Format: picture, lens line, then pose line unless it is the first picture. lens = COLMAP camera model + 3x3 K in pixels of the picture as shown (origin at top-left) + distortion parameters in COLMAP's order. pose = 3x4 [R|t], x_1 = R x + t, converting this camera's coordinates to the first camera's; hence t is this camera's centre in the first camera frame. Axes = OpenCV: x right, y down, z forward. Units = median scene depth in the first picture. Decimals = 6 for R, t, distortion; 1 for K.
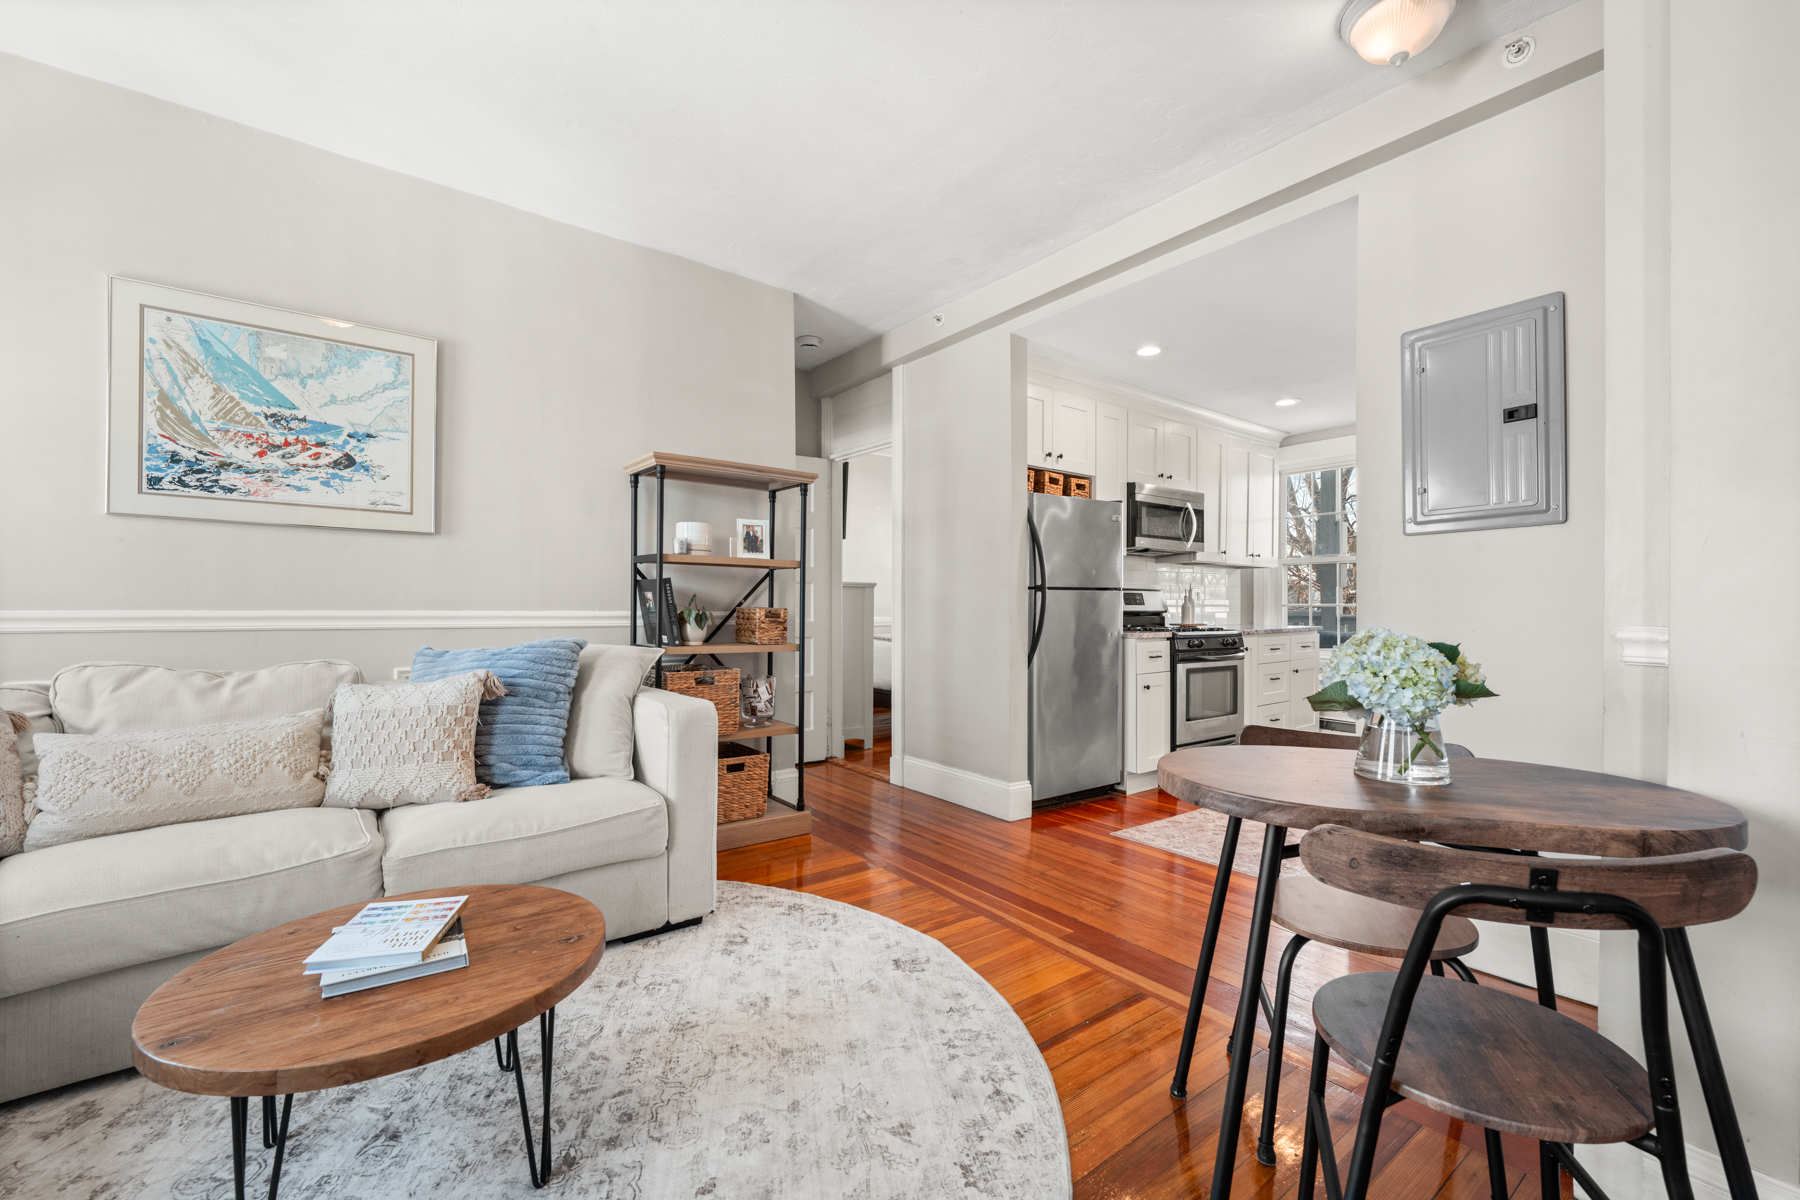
lens RADIAL K [[744.6, 0, 900.6], [0, 744.6, 607.3], [0, 0, 1]] dist [-0.000502, -0.000247]
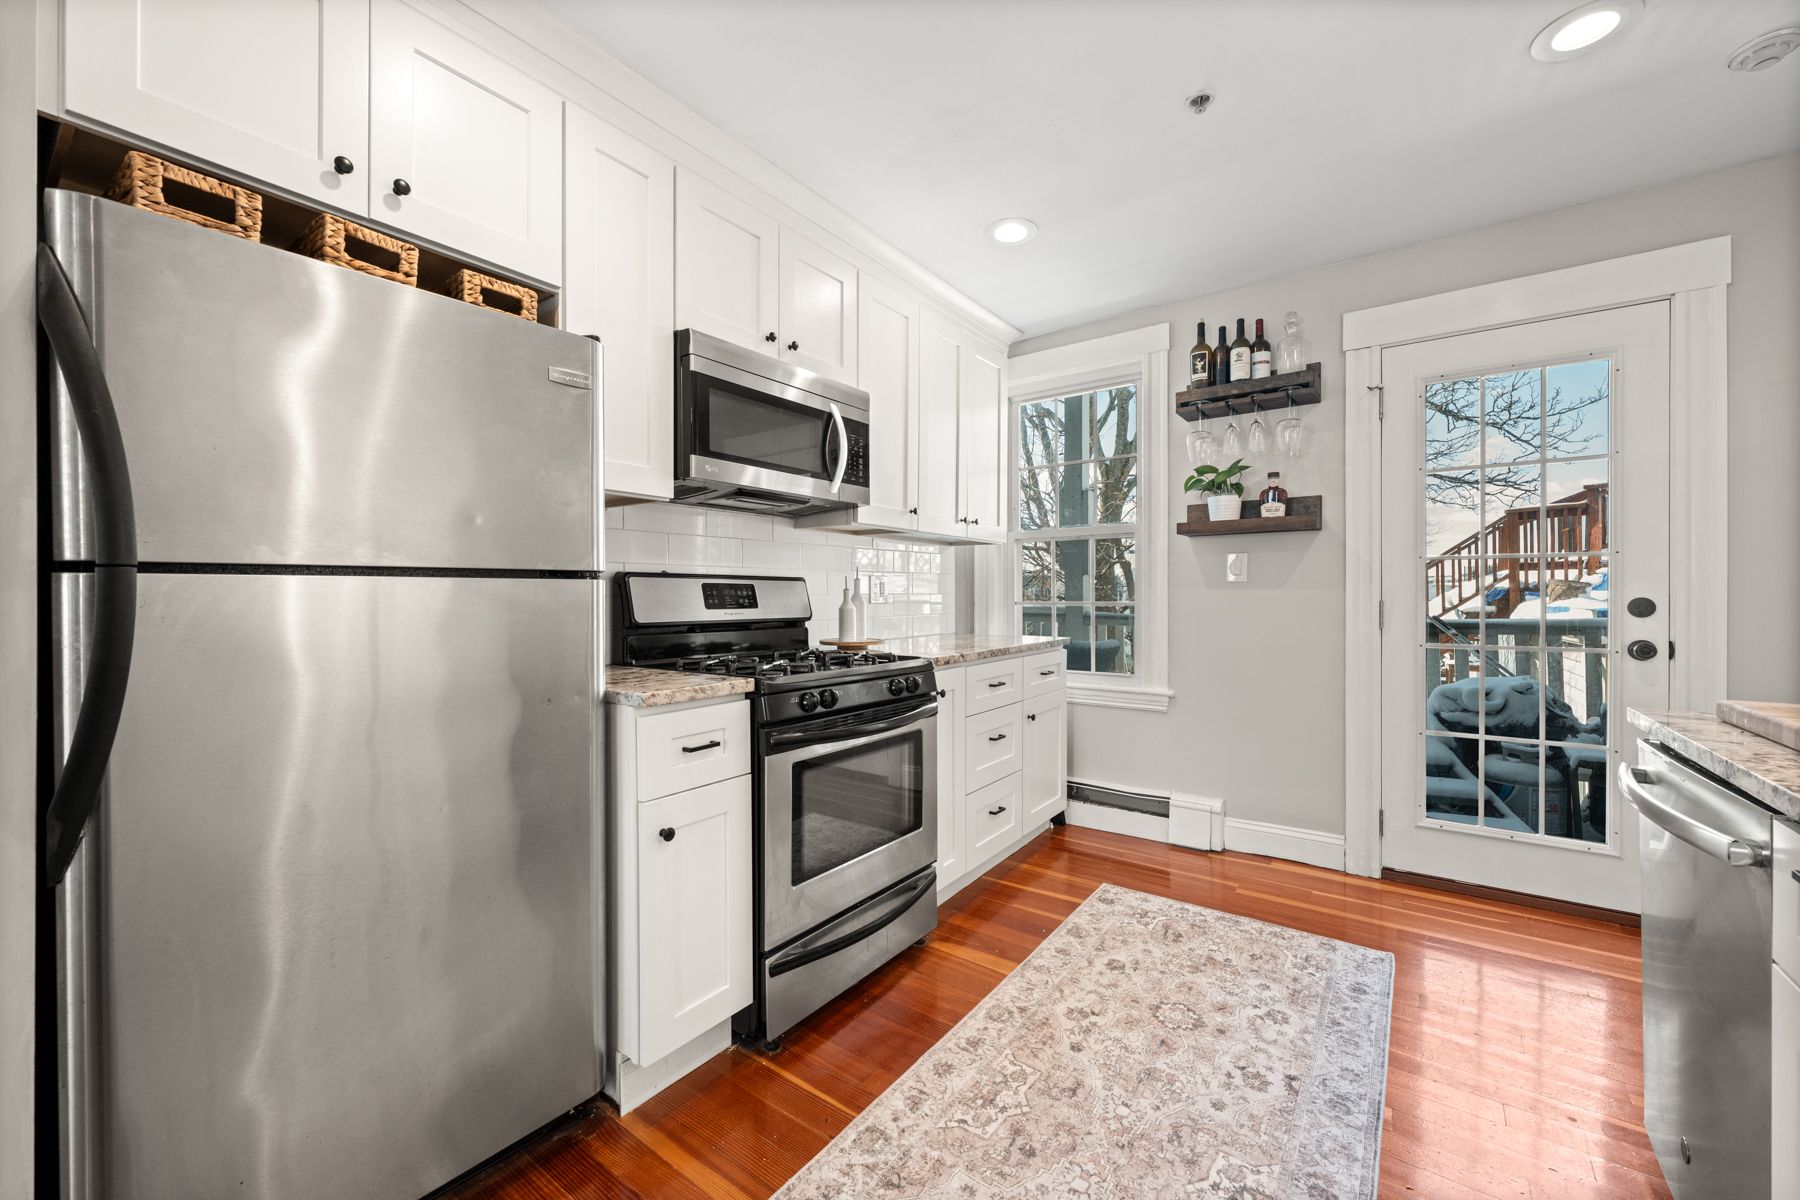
lens RADIAL K [[706.6, 0, 900.0], [0, 706.6, 597.3], [0, 0, 1]] dist [0.001106, 0.000053]
pose [[0.958221, -0.008382, 0.285907, 0.292008], [0.008290, 0.999964, 0.001533, -0.010712], [-0.285910, 0.000901, 0.958256, 0.531545]]
